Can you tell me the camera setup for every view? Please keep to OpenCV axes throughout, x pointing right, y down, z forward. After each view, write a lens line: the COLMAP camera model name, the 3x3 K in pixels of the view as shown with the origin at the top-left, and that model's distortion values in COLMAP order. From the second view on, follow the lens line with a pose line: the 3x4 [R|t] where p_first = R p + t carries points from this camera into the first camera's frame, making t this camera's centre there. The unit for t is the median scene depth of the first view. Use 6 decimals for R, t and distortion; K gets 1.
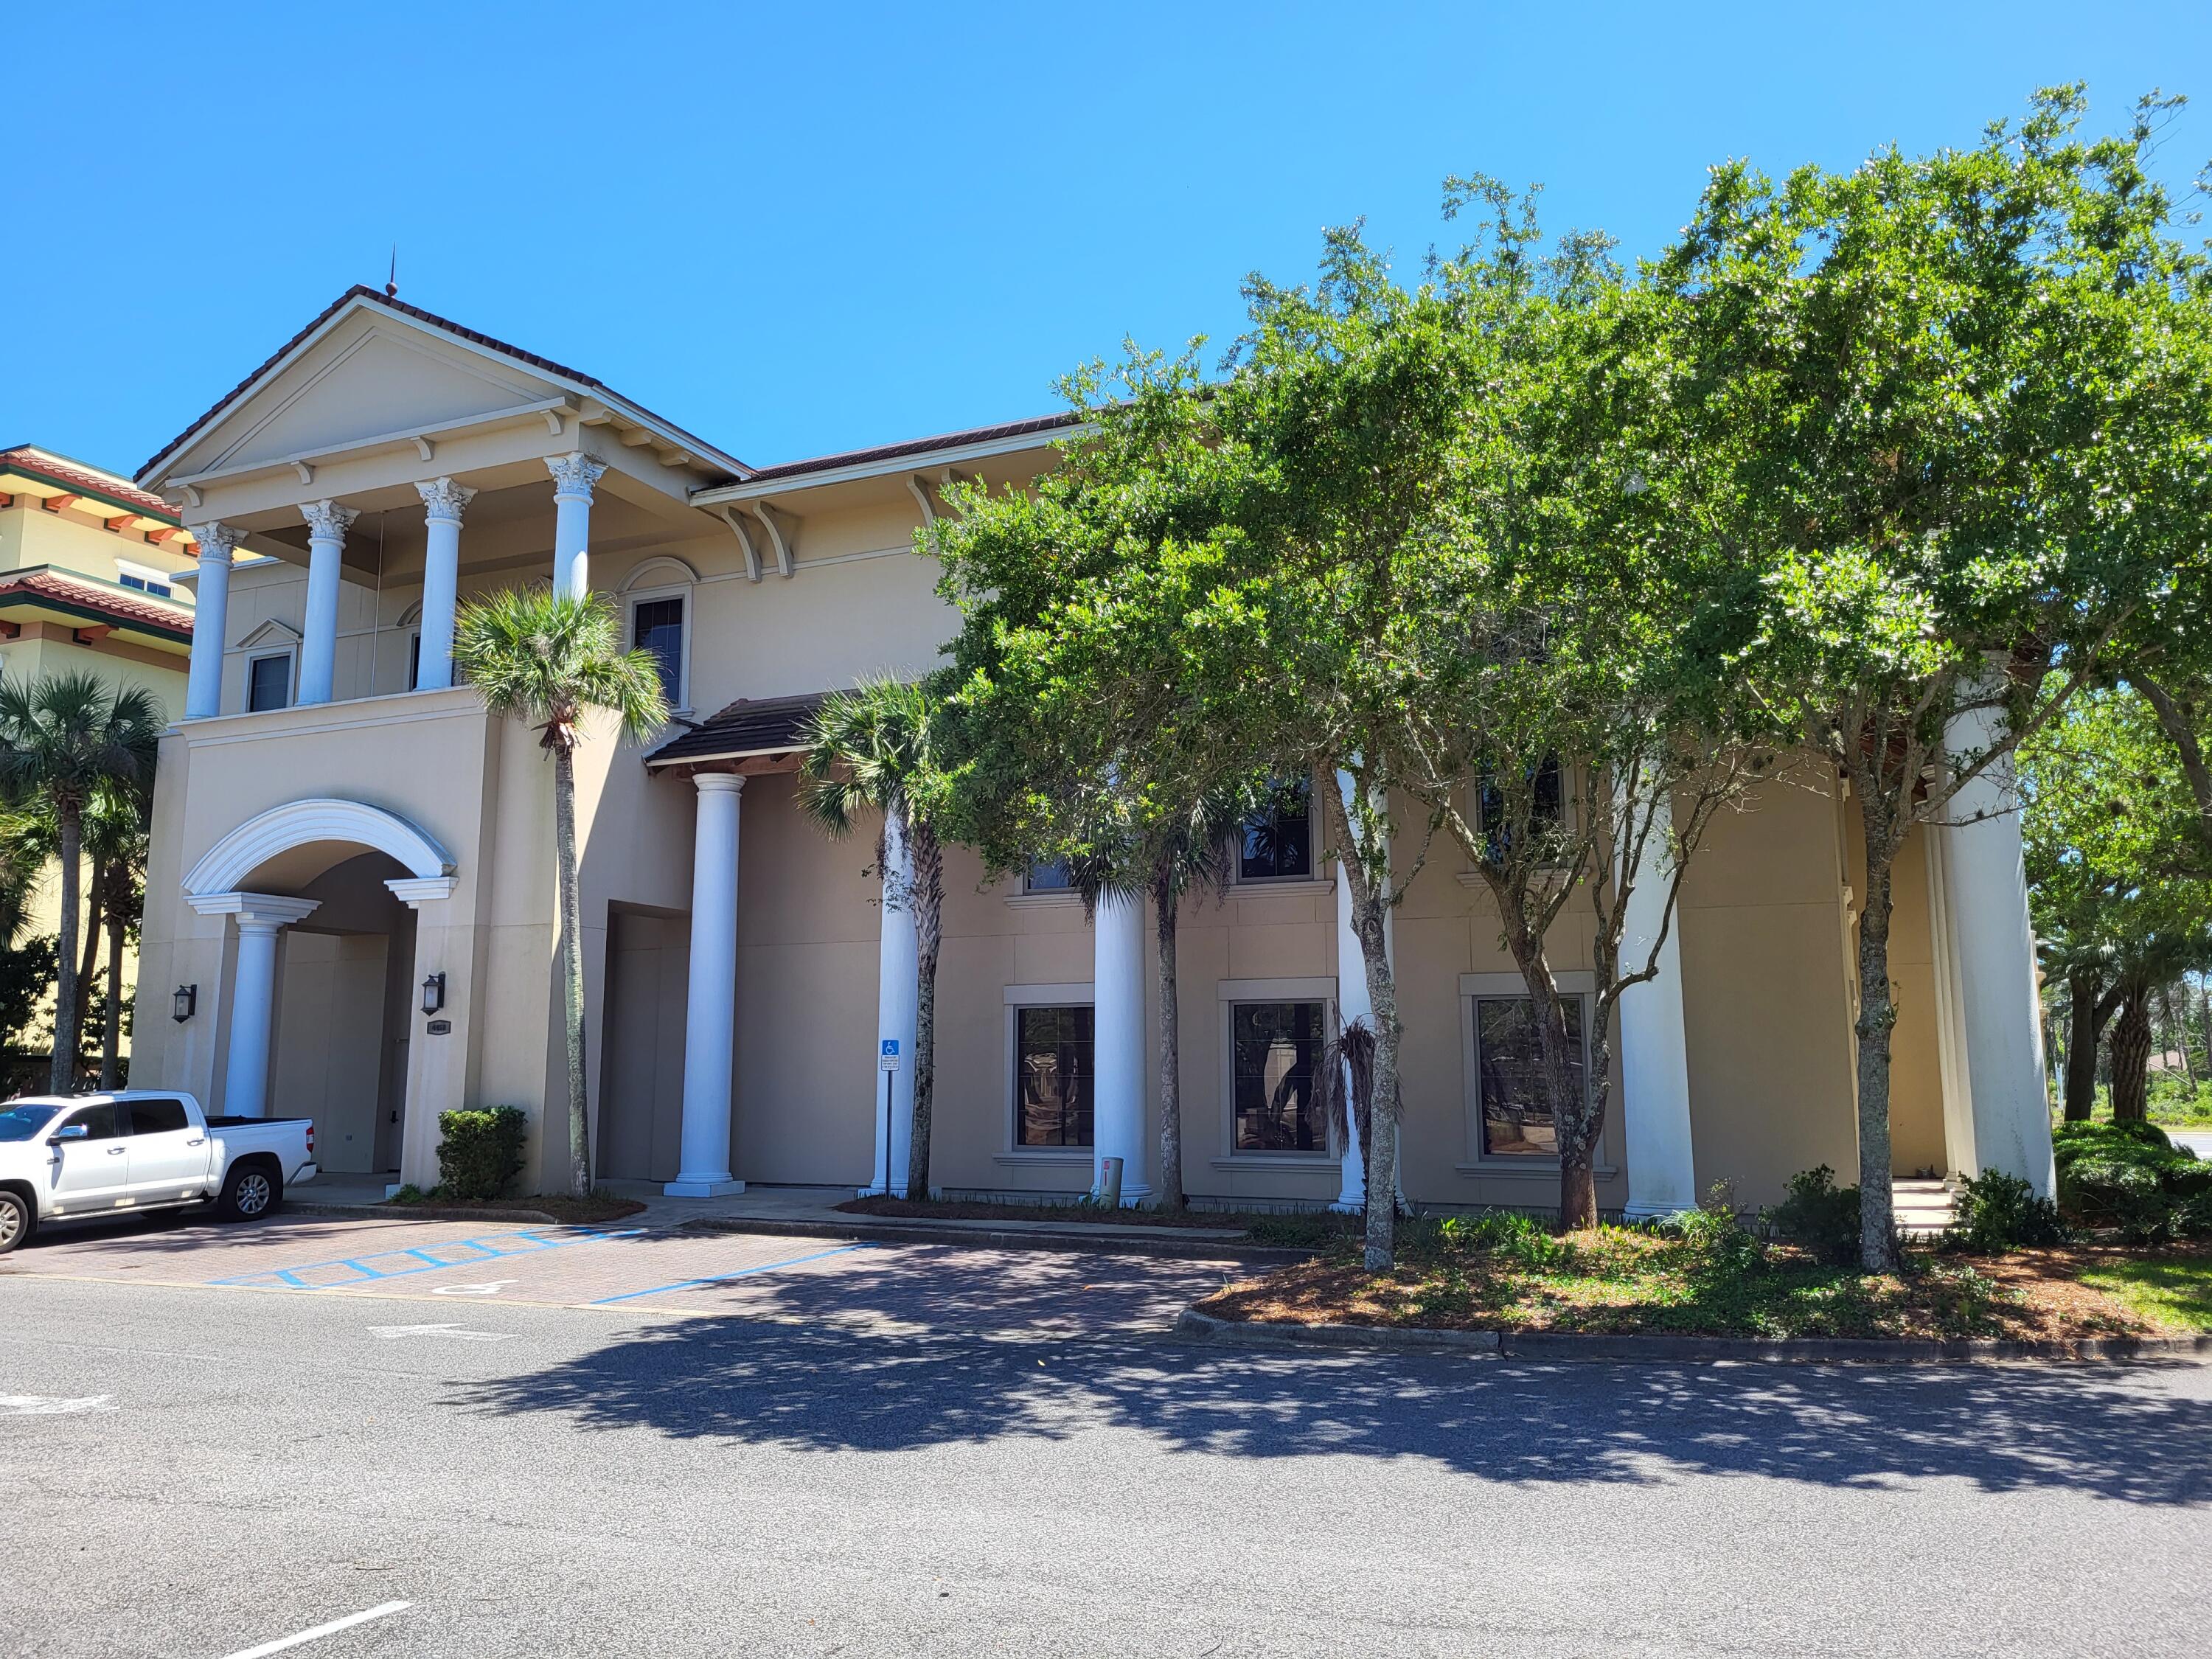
lens RADIAL K [[1681.5, 0, 1105.7], [0, 1681.5, 830.3], [0, 0, 1]] dist [0.012391, 0.002462]
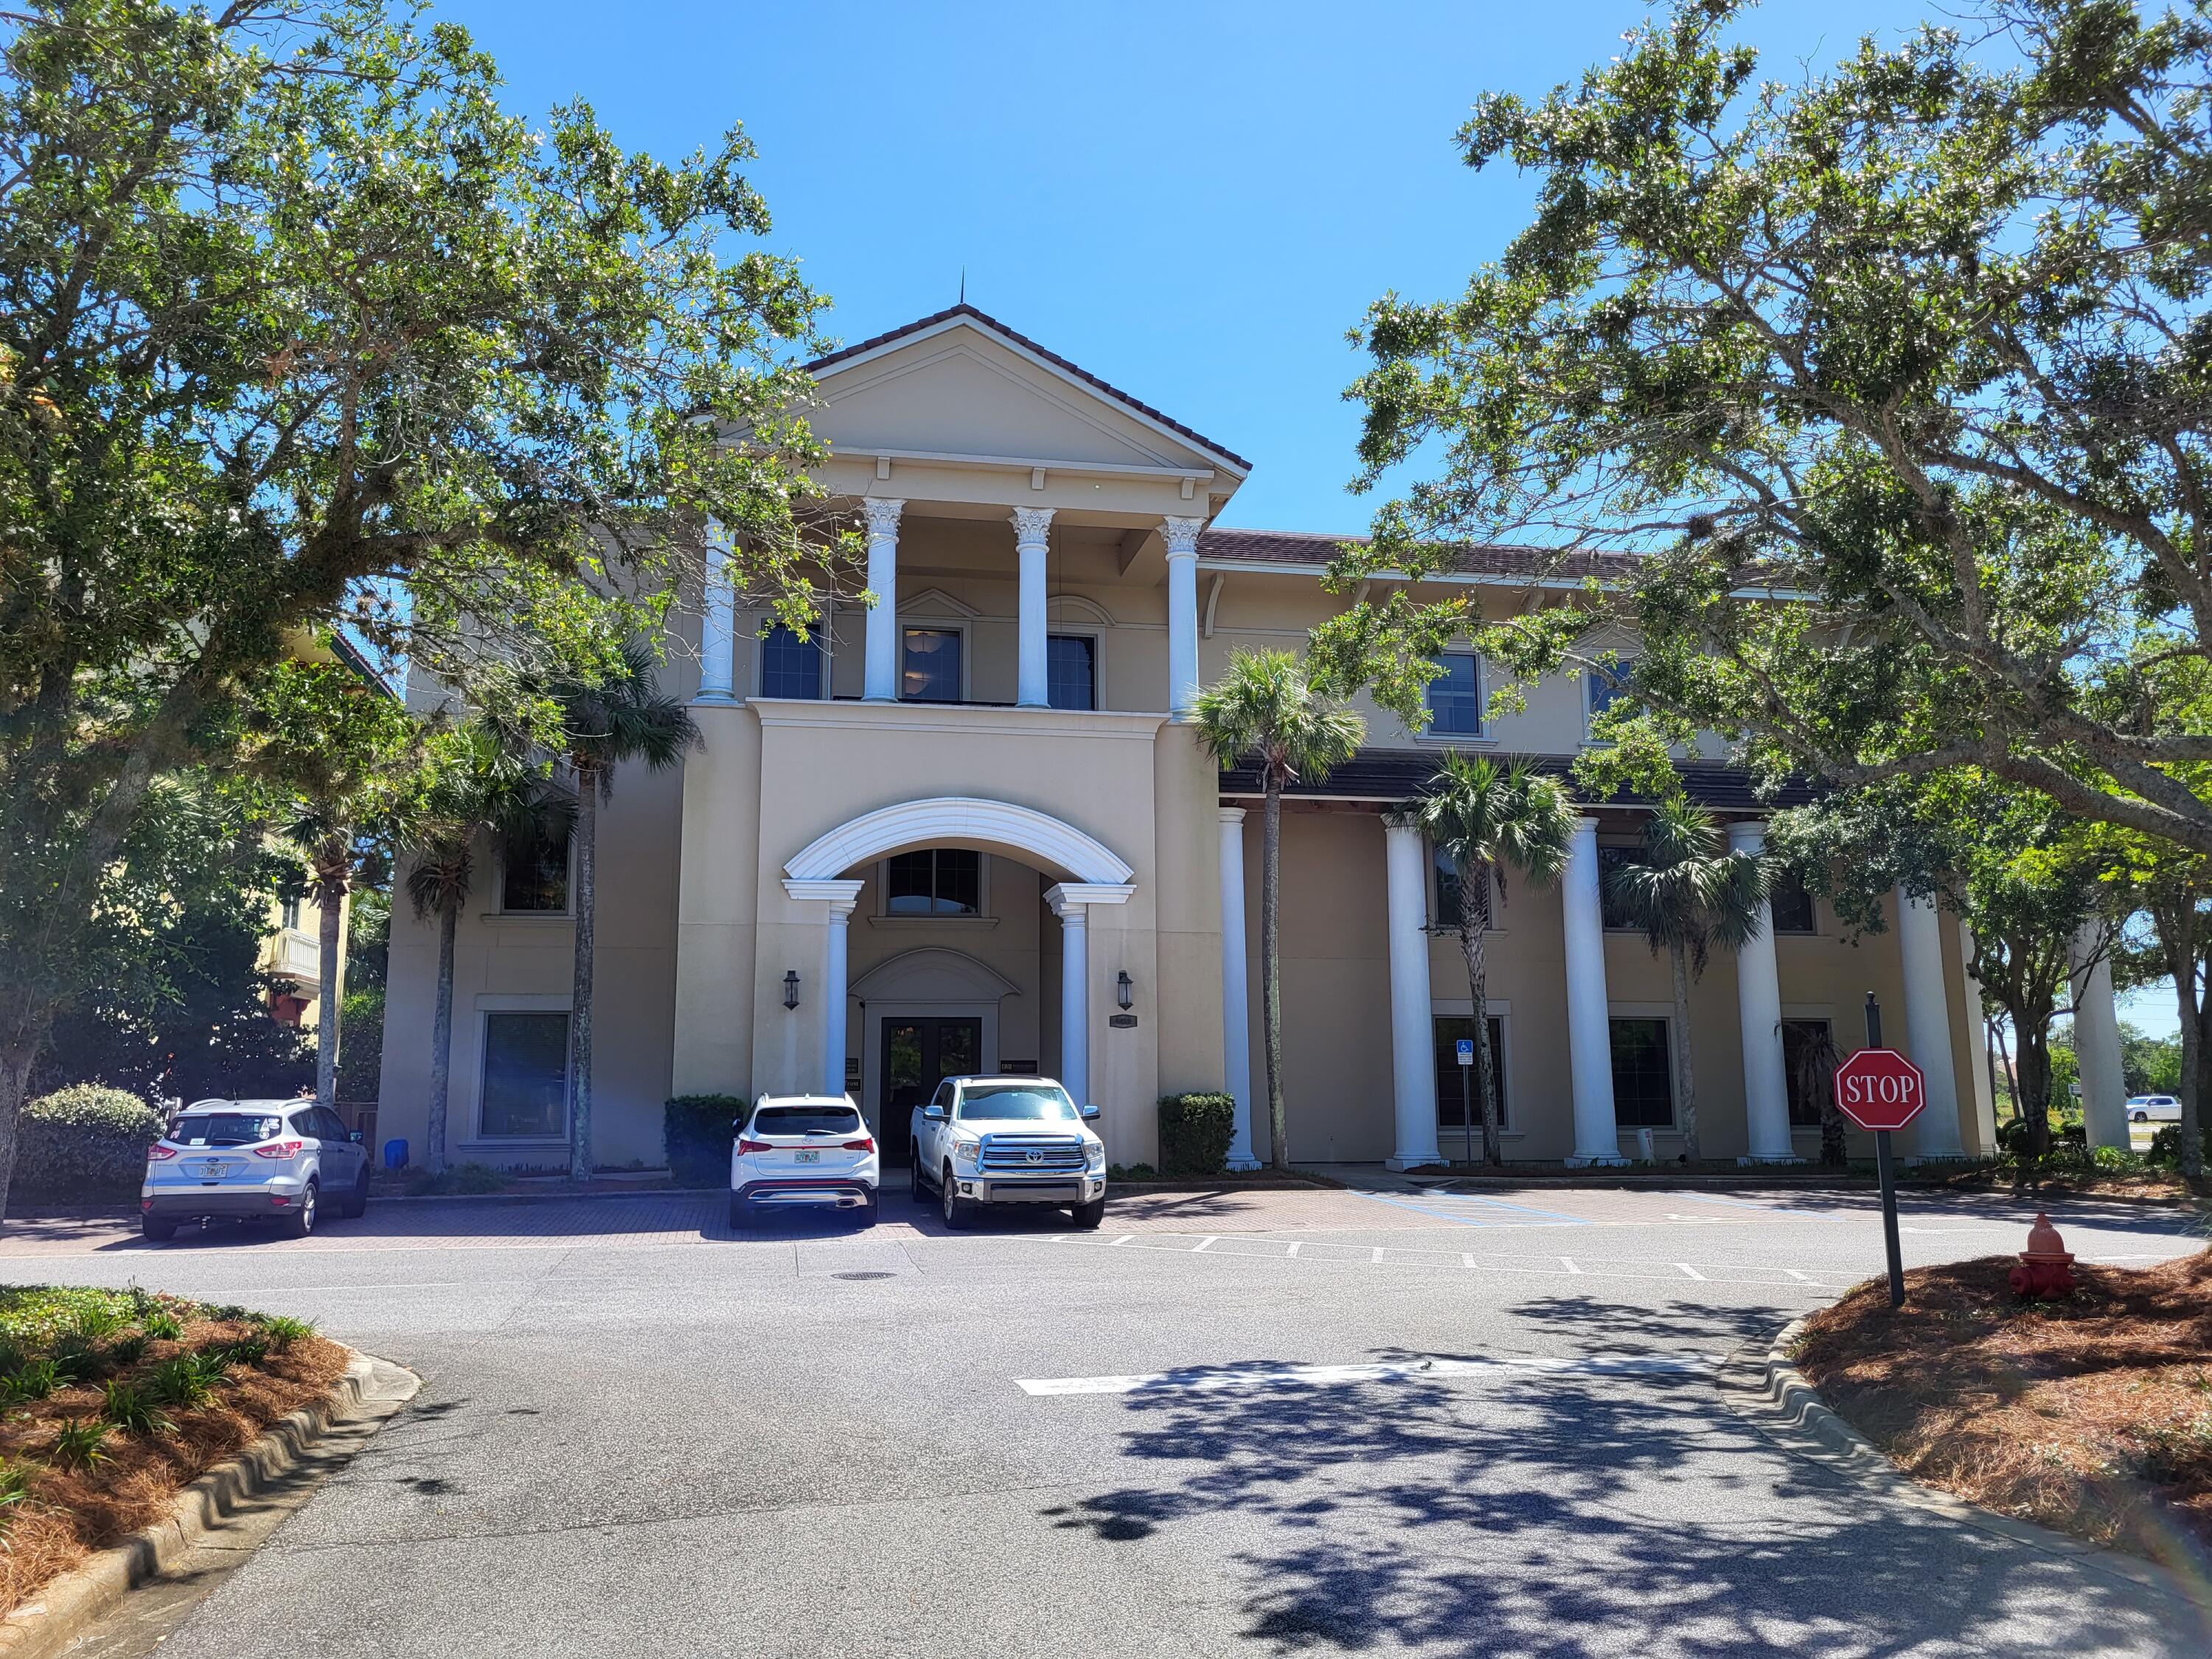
lens RADIAL K [[1681.5, 0, 1105.4], [0, 1681.5, 827.5], [0, 0, 1]] dist [0.012391, 0.002462]
pose [[0.817713, 0.093873, 0.567920, -0.953890], [-0.083236, 0.995527, -0.044707, 0.037868], [-0.569576, -0.010714, 0.821869, 0.096630]]
